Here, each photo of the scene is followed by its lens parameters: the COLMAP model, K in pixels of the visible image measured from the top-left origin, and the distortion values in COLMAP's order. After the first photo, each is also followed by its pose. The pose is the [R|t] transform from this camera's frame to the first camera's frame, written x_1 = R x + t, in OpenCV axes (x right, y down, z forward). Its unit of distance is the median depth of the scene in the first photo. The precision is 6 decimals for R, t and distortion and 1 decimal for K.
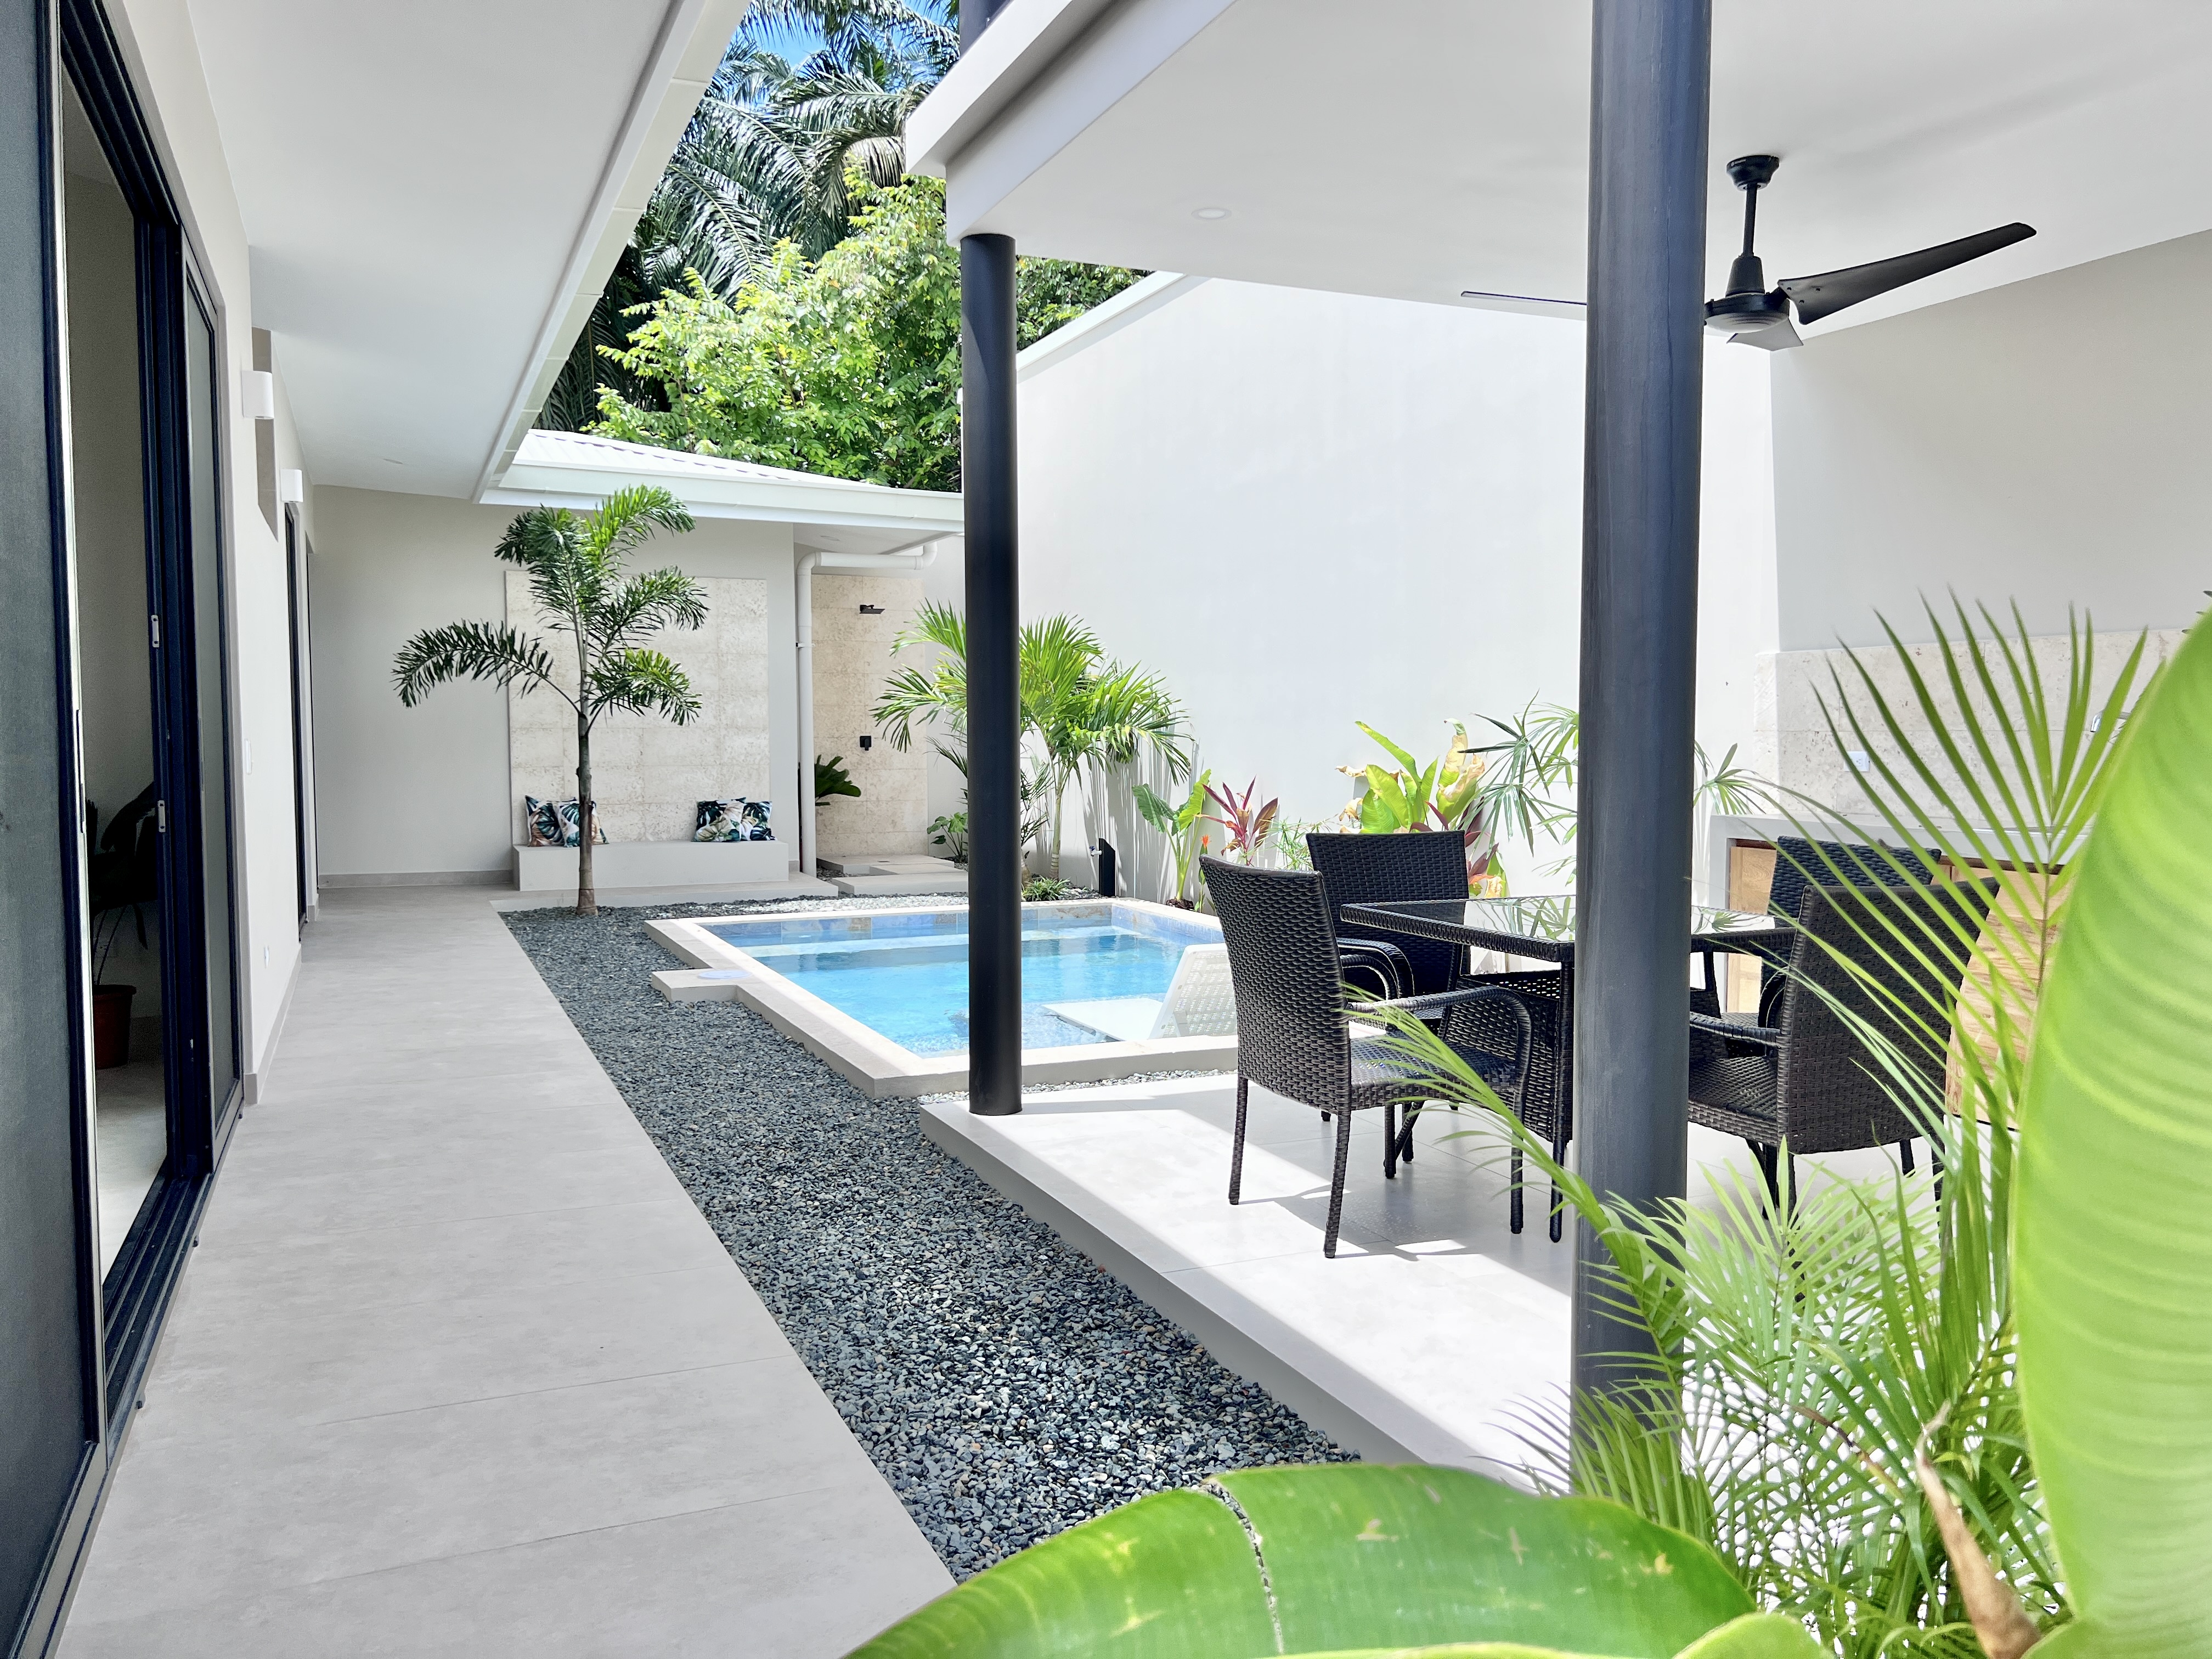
lens RADIAL K [[1641.2, 0, 1115.5], [0, 1641.2, 835.4], [0, 0, 1]] dist [0.106547, -0.187638]
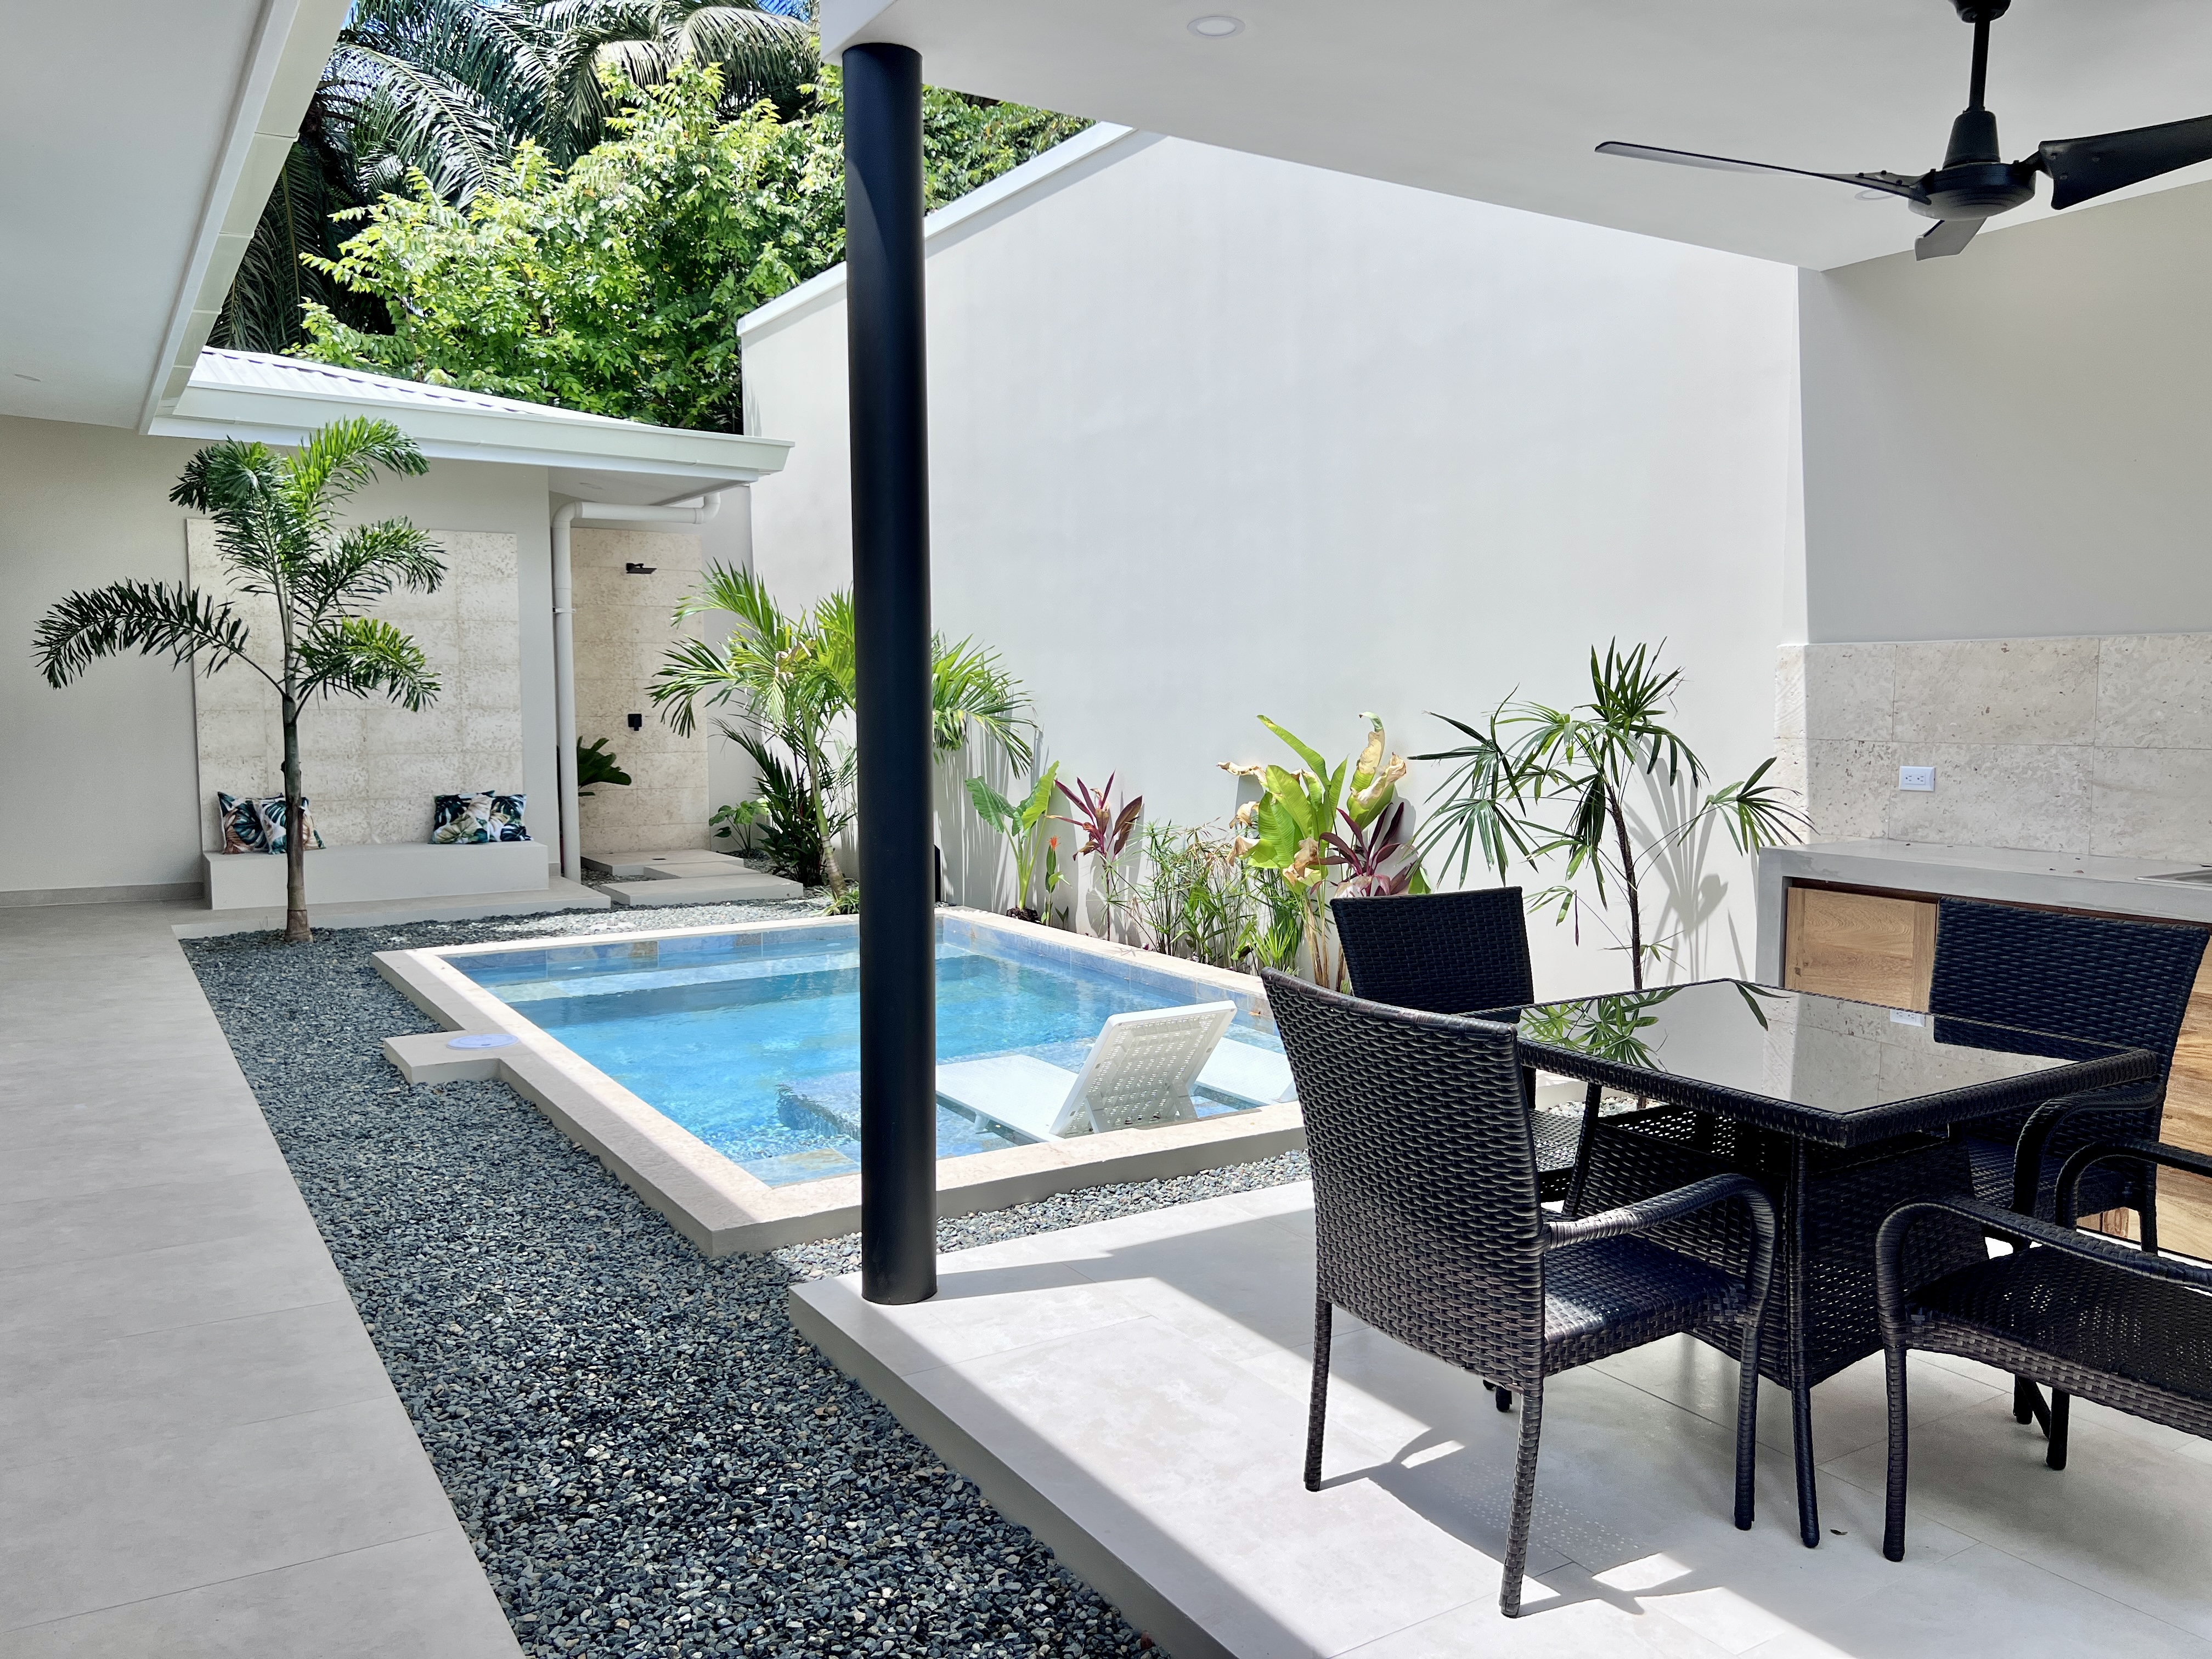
lens RADIAL K [[1663.1, 0, 1115.0], [0, 1663.1, 828.0], [0, 0, 1]] dist [0.029521, -0.001261]
pose [[0.989825, -0.010869, 0.141877, -0.036179], [0.008205, 0.999779, 0.019347, -0.021000], [-0.142056, -0.017986, 0.989695, 0.124014]]
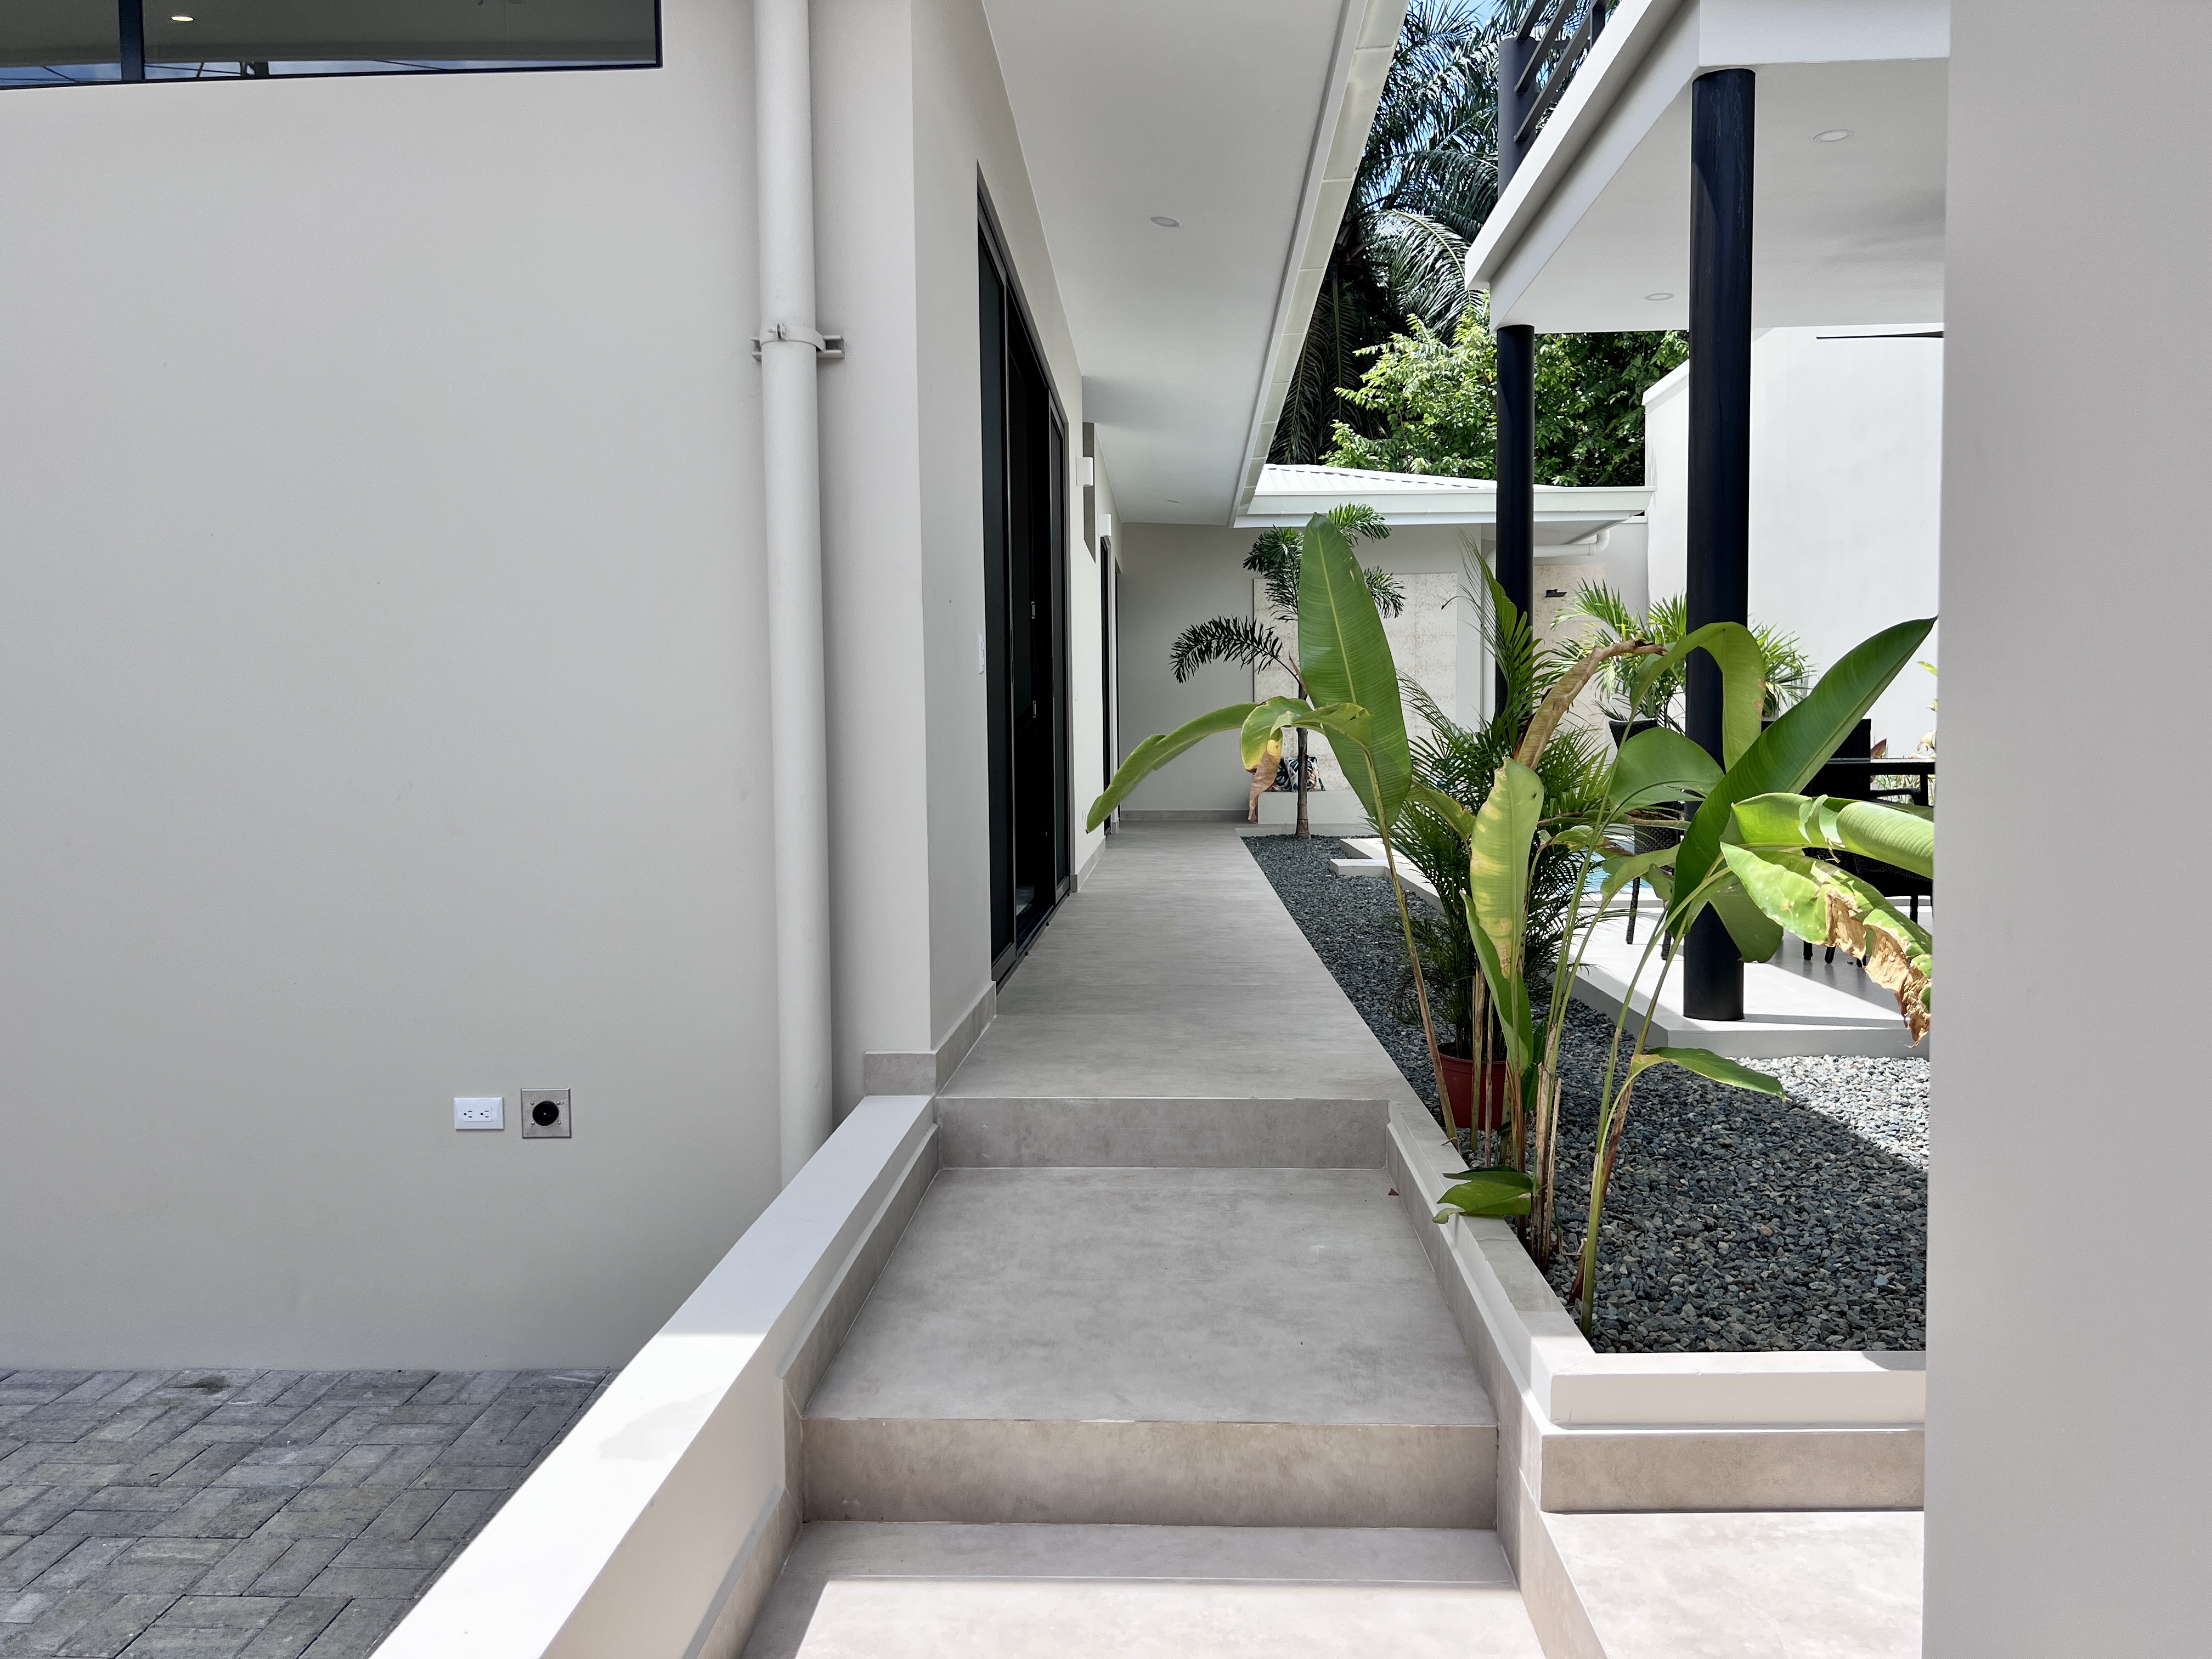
lens RADIAL K [[1641.2, 0, 1115.5], [0, 1641.2, 835.4], [0, 0, 1]] dist [0.106547, -0.187638]
pose [[0.898428, 0.014278, -0.438888, 0.113380], [-0.014924, 0.999887, 0.001977, 0.044215], [0.438867, 0.004774, 0.898539, -0.219548]]
